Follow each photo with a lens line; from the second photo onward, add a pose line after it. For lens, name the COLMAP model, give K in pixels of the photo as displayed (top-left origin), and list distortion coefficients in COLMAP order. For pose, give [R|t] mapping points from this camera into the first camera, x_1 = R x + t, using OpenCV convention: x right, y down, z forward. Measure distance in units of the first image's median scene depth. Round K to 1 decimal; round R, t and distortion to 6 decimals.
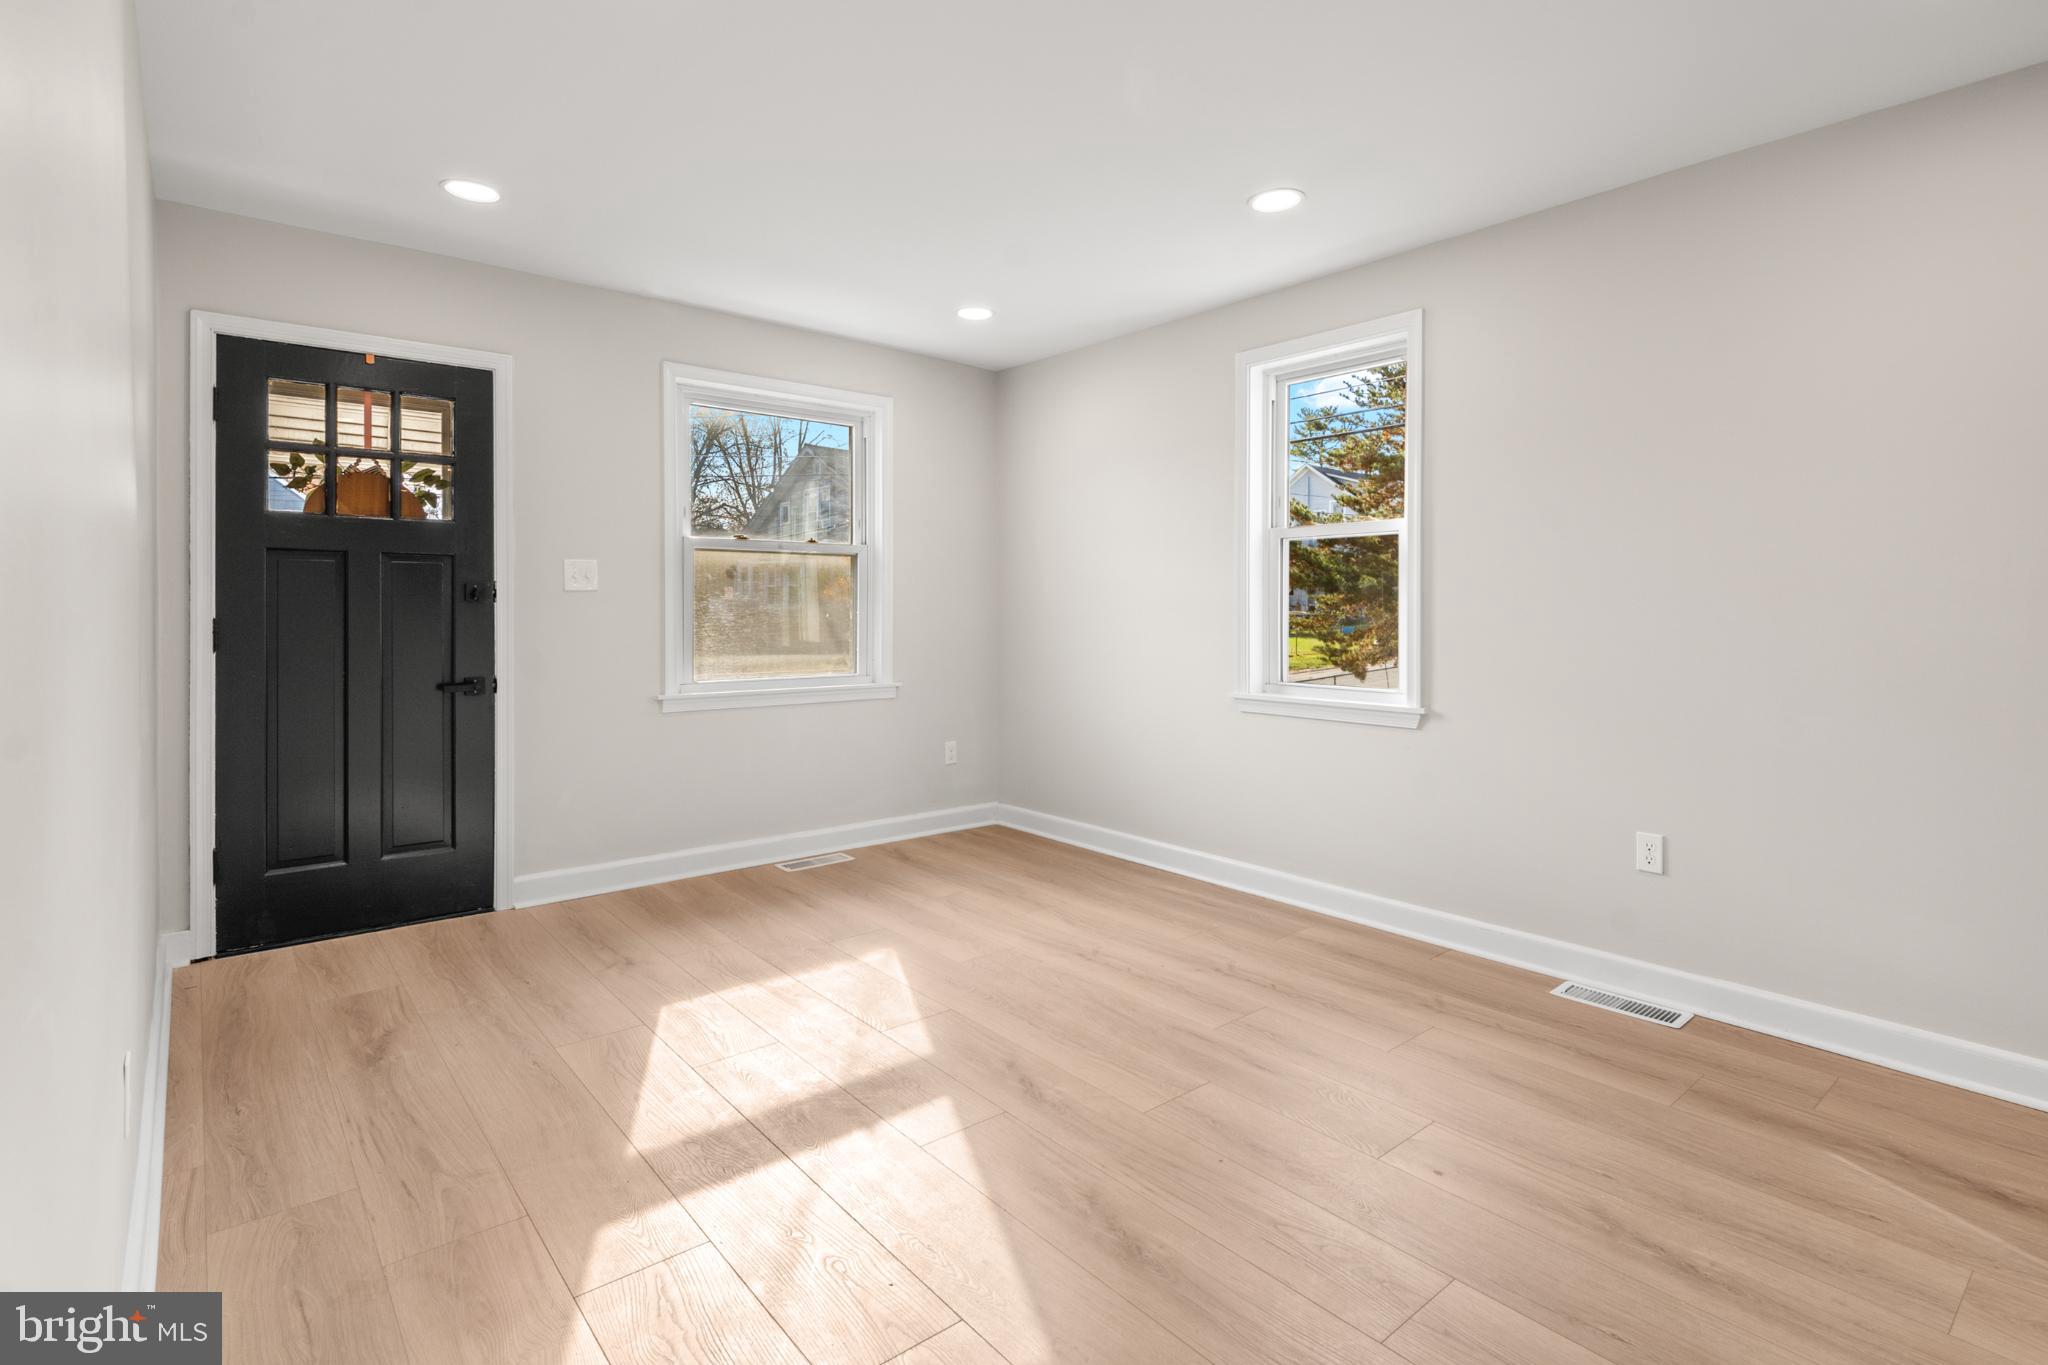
lens RADIAL K [[994.9, 0, 1034.7], [0, 994.9, 642.0], [0, 0, 1]] dist [-0.000449, -0.000353]
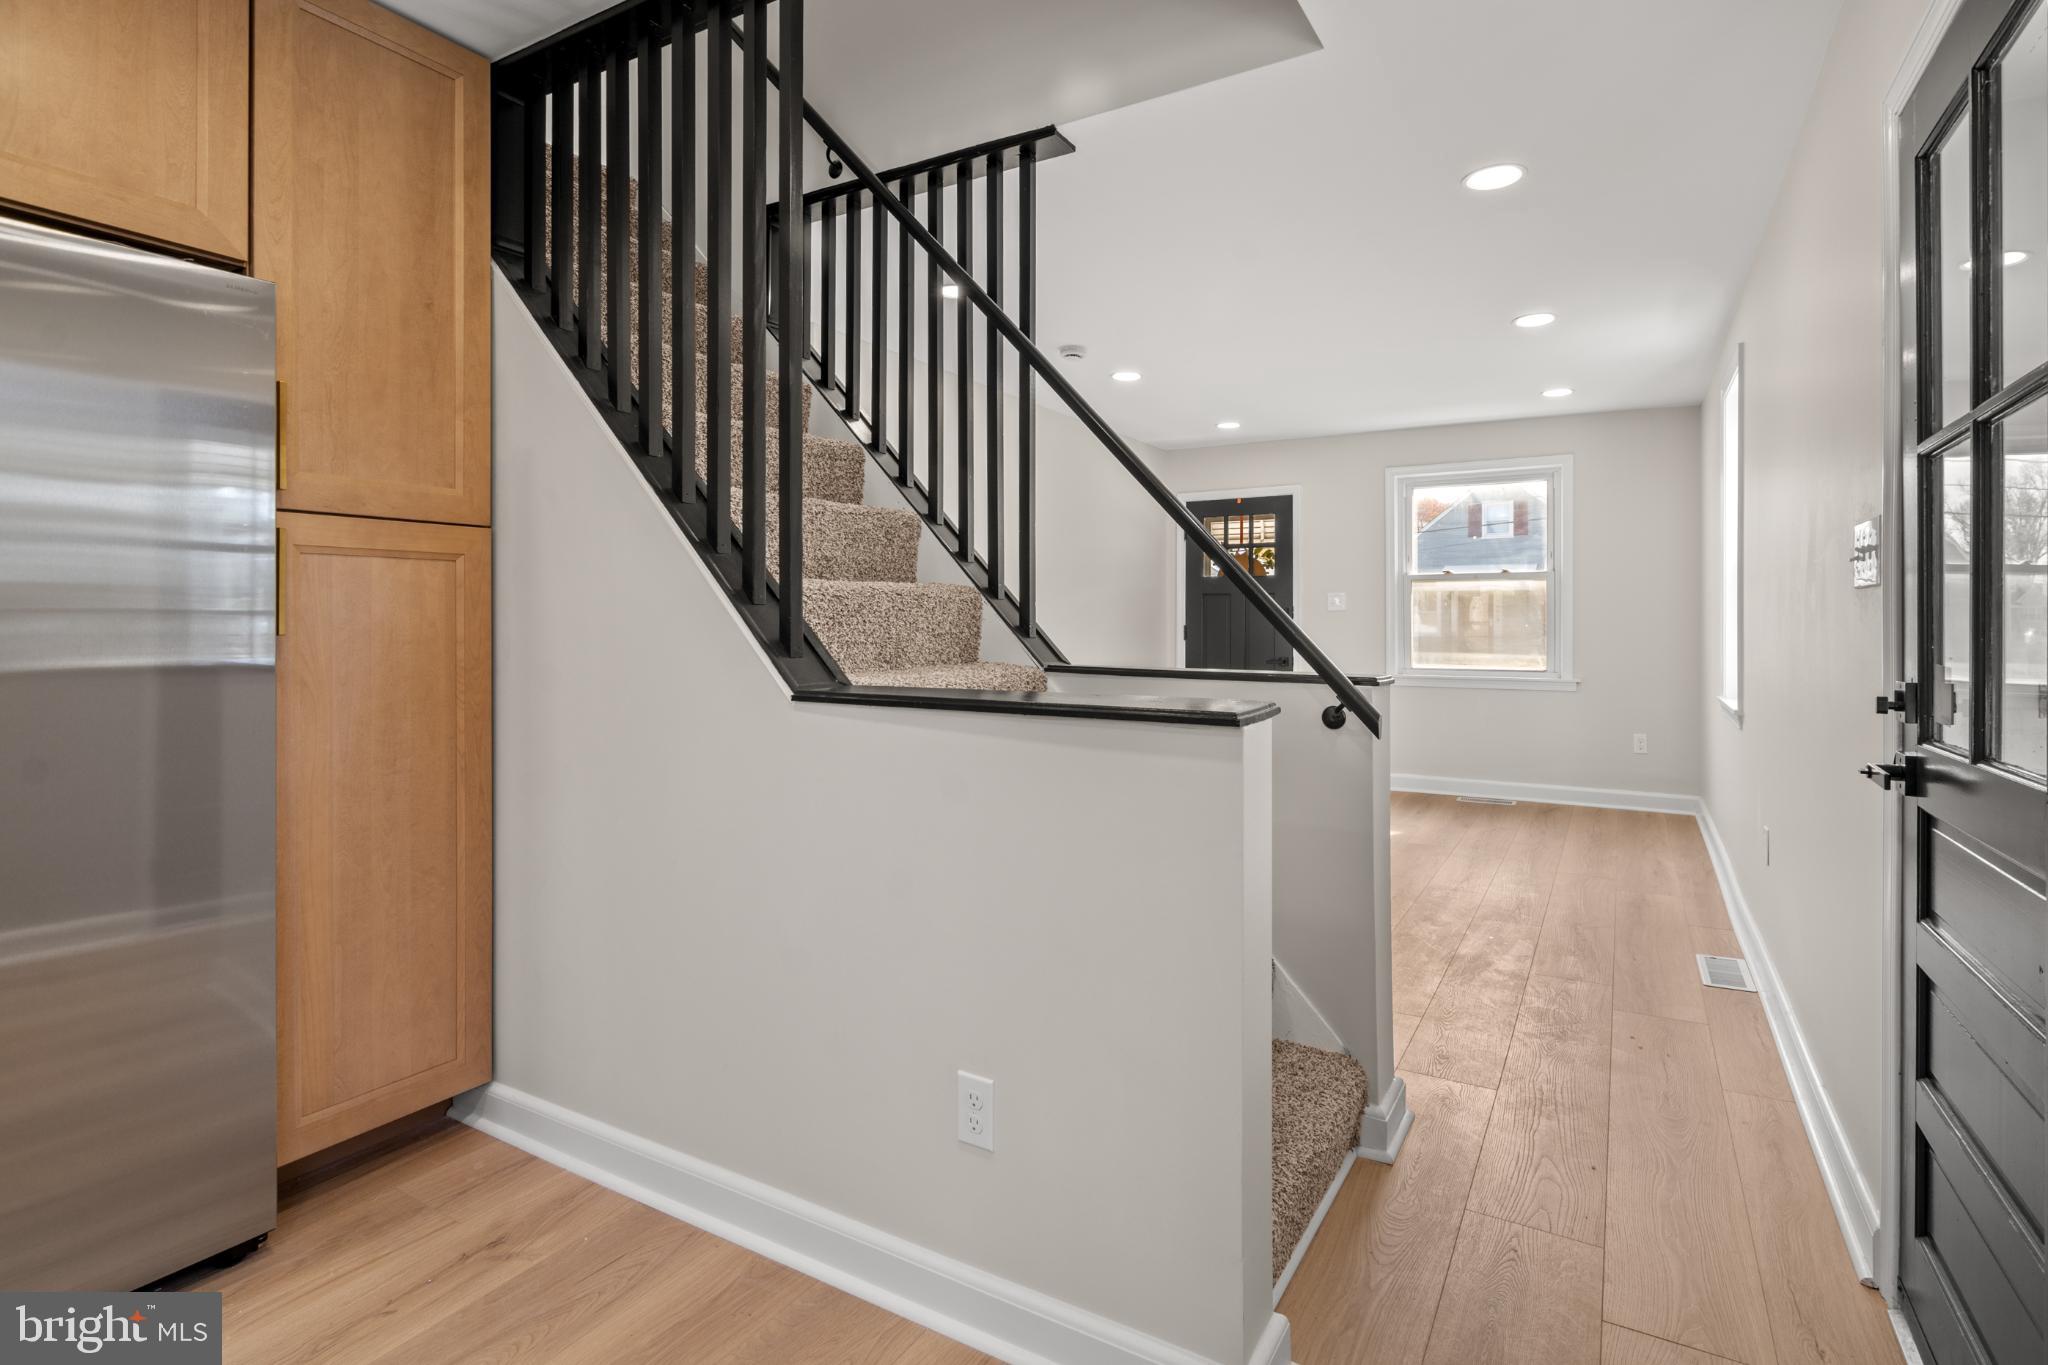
lens RADIAL K [[998.6, 0, 1044.6], [0, 998.6, 623.2], [0, 0, 1]] dist [-0.000089, -0.000040]
pose [[0.339328, -0.002787, -0.940664, 1.118972], [-0.024936, 0.999618, -0.011957, 0.003414], [0.940338, 0.027514, 0.339129, -0.071820]]
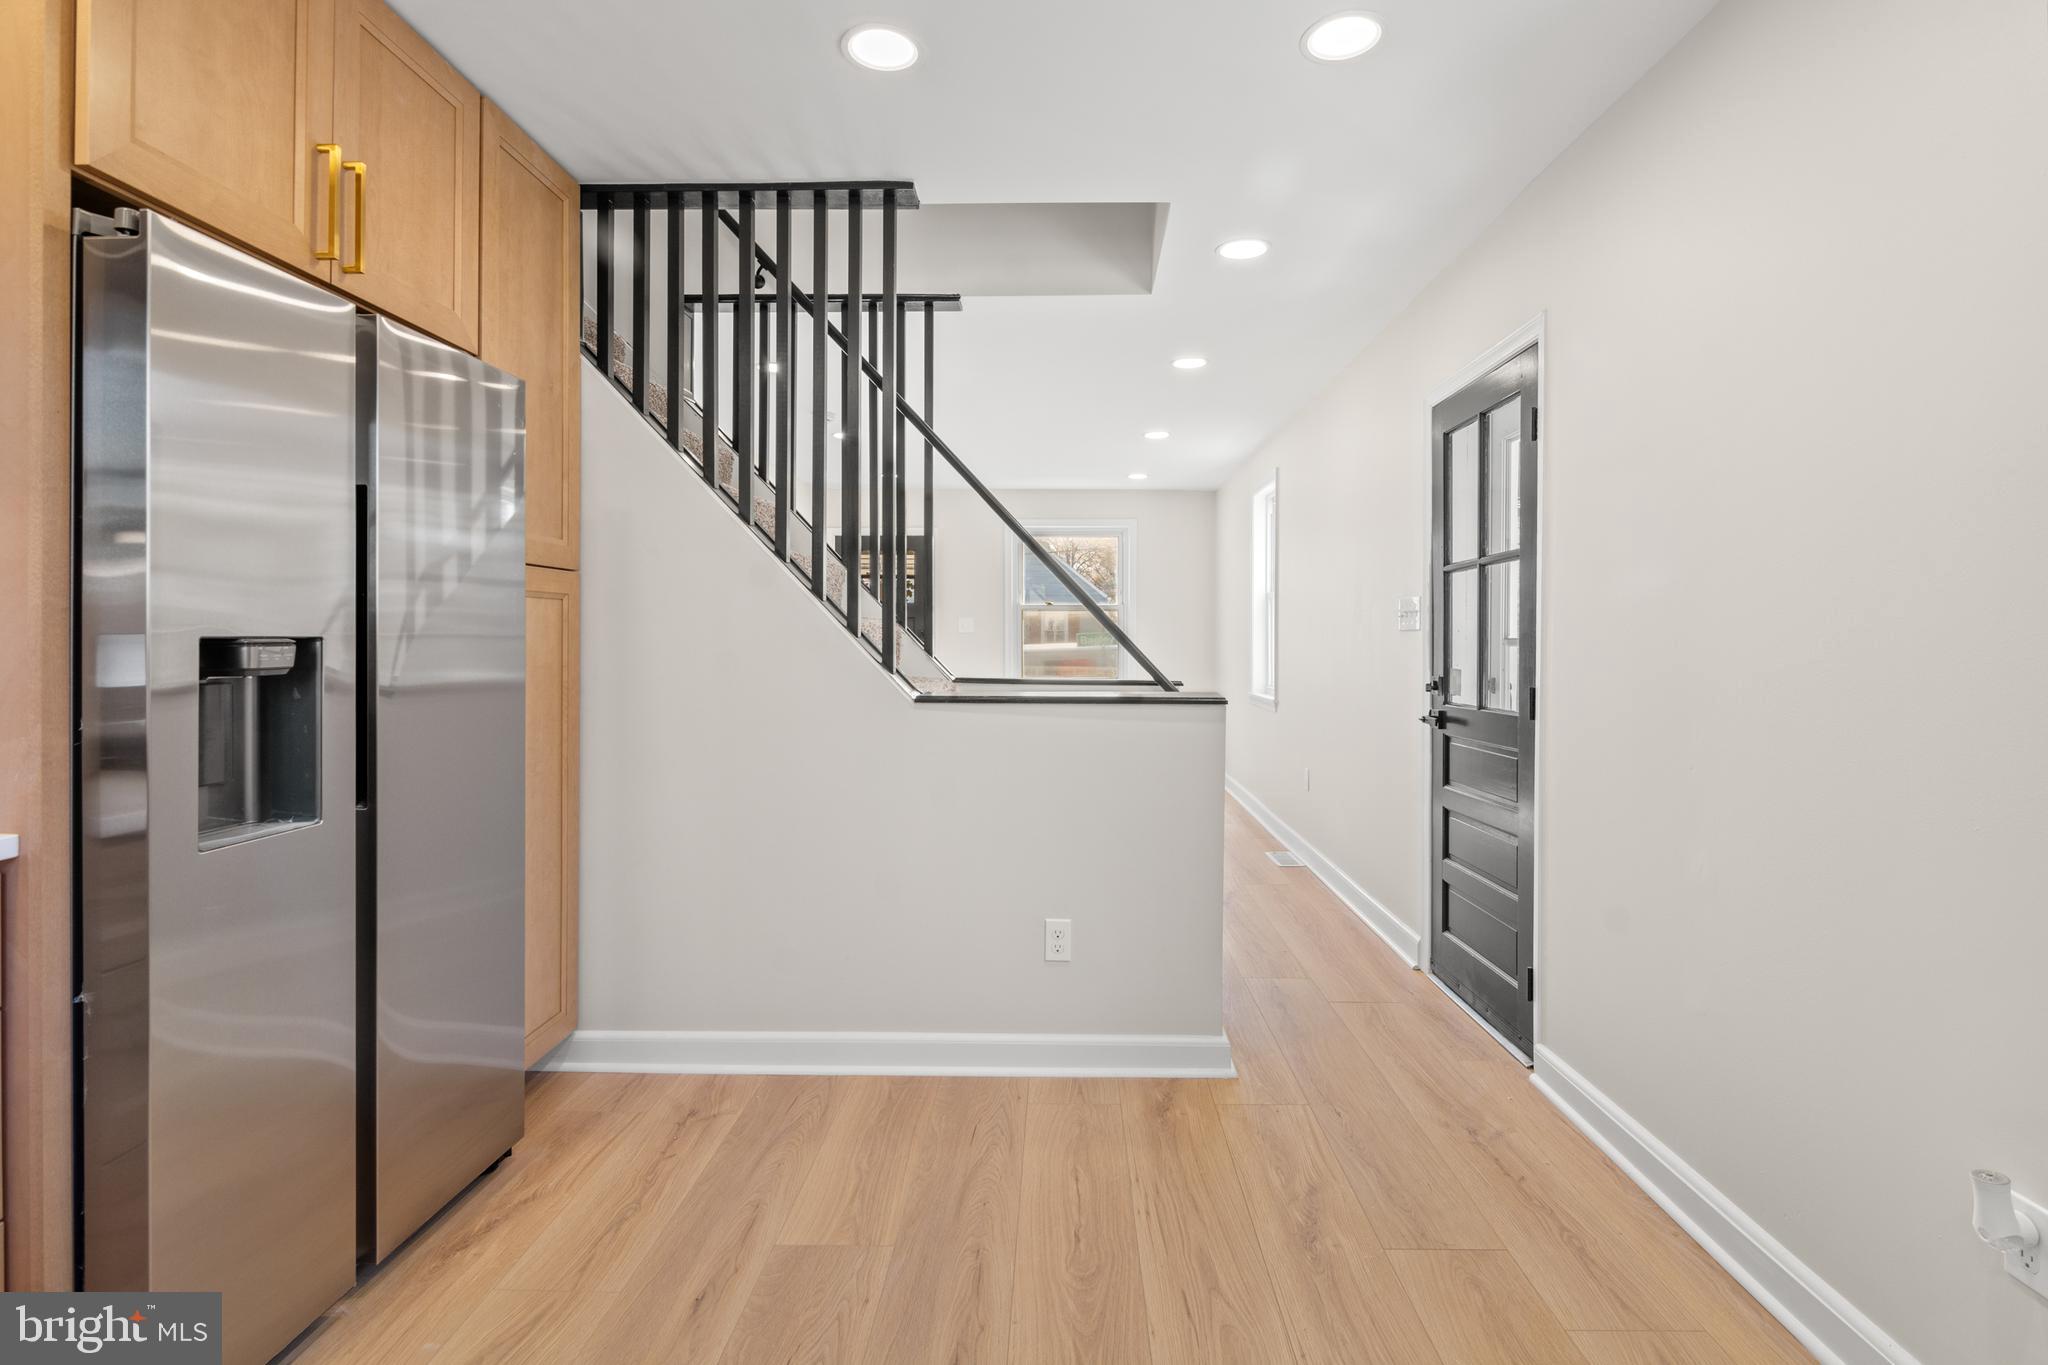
lens RADIAL K [[979.8, 0, 1047.8], [0, 979.8, 643.4], [0, 0, 1]] dist [-0.000628, -0.000255]
pose [[0.752184, 0.001220, -0.658952, 1.171369], [-0.017347, 0.999688, -0.017951, 0.006265], [0.658725, 0.024934, 0.751971, -0.529061]]
